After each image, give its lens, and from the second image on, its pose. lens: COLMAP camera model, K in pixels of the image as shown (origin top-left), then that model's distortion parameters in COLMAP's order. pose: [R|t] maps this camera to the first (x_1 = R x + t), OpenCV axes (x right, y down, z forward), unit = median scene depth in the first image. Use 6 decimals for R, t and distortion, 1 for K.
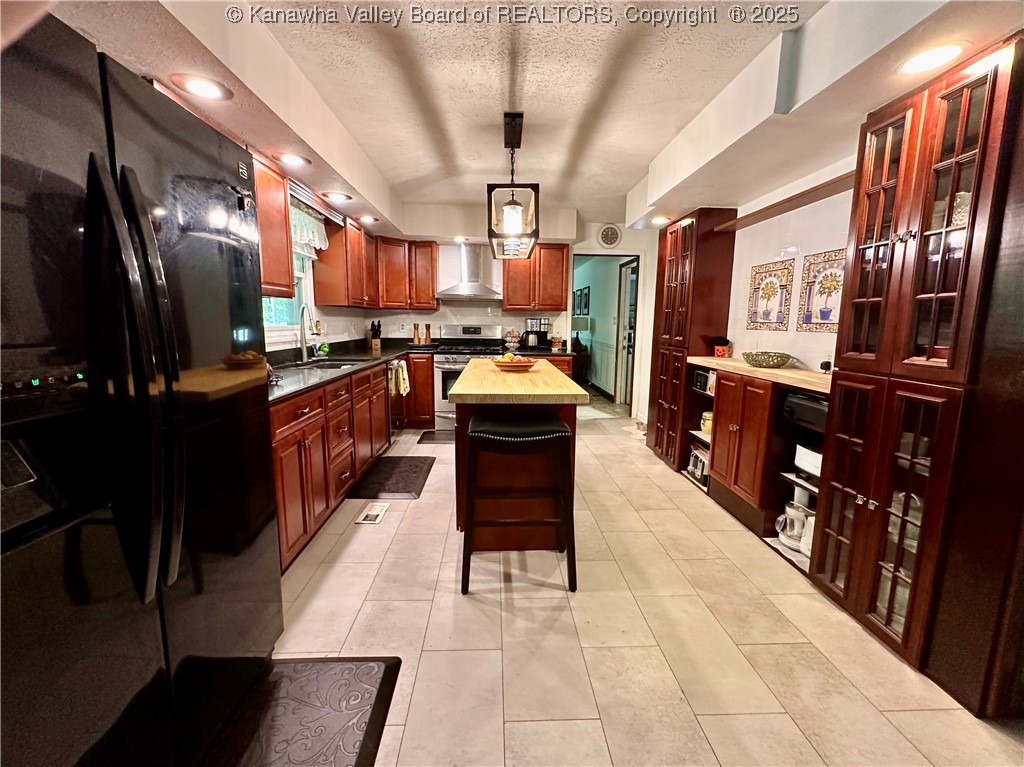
lens RADIAL K [[431.2, 0, 512.0], [0, 431.2, 383.5], [0, 0, 1]] dist [-0.000340, 0.000240]
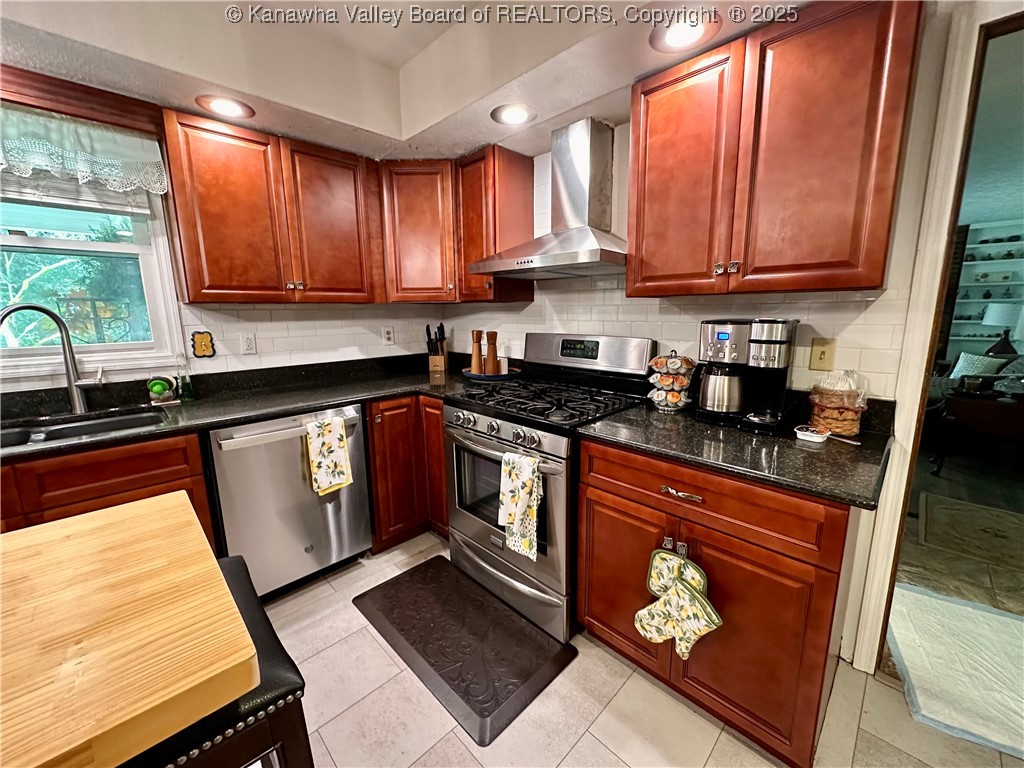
lens RADIAL K [[409.4, 0, 512.0], [0, 409.4, 384.0], [0, 0, 1]] dist [-0.002031, 0.000342]
pose [[0.676352, 0.113563, -0.727772, 0.260543], [-0.090073, 0.993380, 0.071300, -0.190007], [0.731051, 0.017329, 0.682103, 1.169252]]
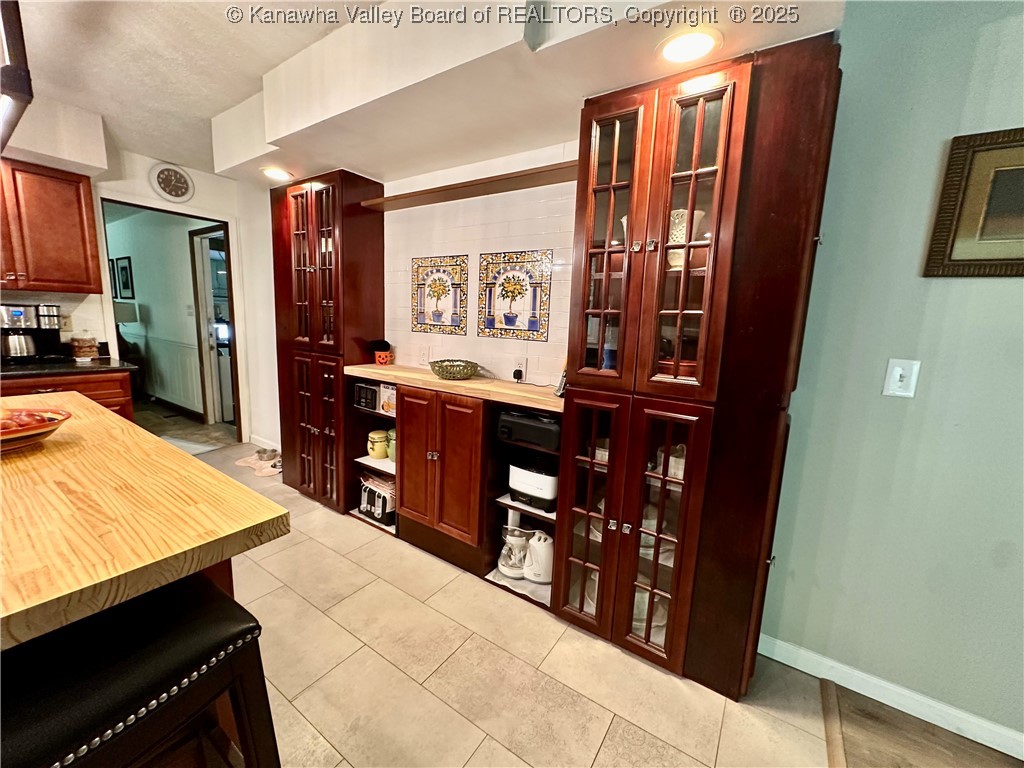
lens RADIAL K [[409.4, 0, 512.0], [0, 409.4, 384.0], [0, 0, 1]] dist [-0.002031, 0.000342]
pose [[0.592368, -0.113464, 0.797638, 0.000002], [0.083679, 0.993344, 0.079159, -0.072176], [-0.801310, 0.019854, 0.597920, 0.367982]]
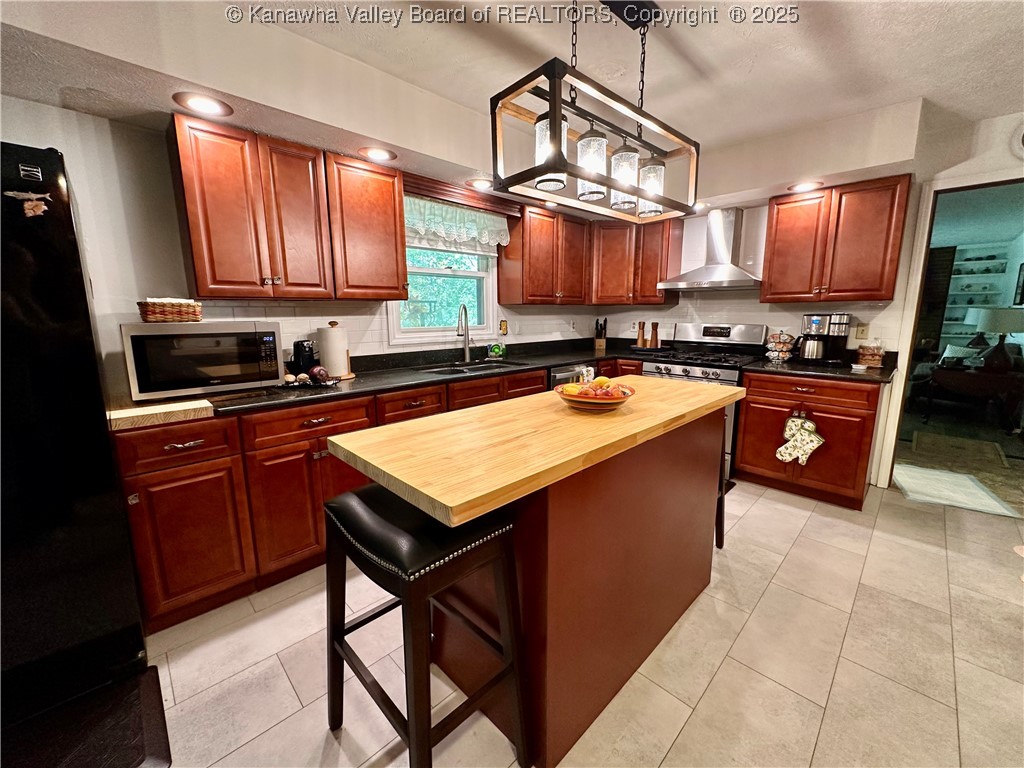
lens RADIAL K [[409.4, 0, 512.0], [0, 409.4, 384.0], [0, 0, 1]] dist [-0.002031, 0.000342]
pose [[0.673794, 0.114193, -0.730042, 0.317630], [-0.096849, 0.993111, 0.065956, -0.081414], [0.732545, 0.026263, 0.680212, 0.485916]]
